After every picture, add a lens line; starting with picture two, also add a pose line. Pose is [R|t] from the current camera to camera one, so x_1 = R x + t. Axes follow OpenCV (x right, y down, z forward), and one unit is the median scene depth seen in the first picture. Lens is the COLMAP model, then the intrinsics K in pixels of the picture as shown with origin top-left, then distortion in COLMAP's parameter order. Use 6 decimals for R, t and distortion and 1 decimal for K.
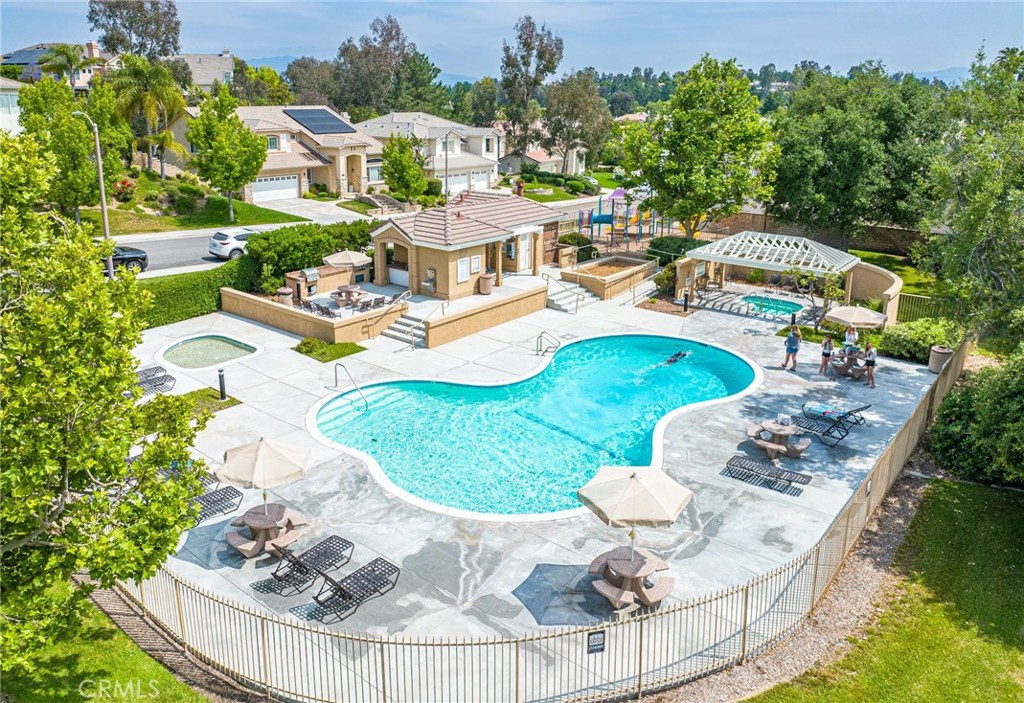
lens RADIAL K [[745.3, 0, 536.9], [0, 745.3, 287.6], [0, 0, 1]] dist [-0.055644, -0.000293]
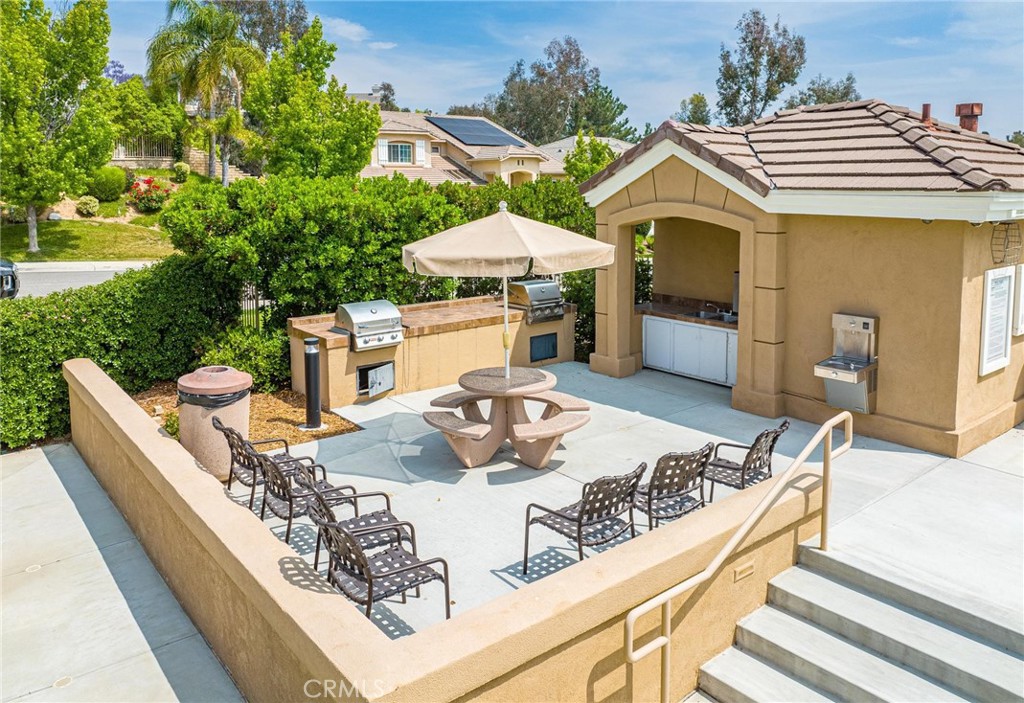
lens RADIAL K [[745.3, 0, 536.9], [0, 745.3, 287.6], [0, 0, 1]] dist [-0.055644, -0.000293]
pose [[0.977933, 0.013741, -0.208465, -0.122860], [-0.038022, 0.992876, -0.112921, -0.001554], [0.205428, 0.118356, 0.971489, 0.484141]]
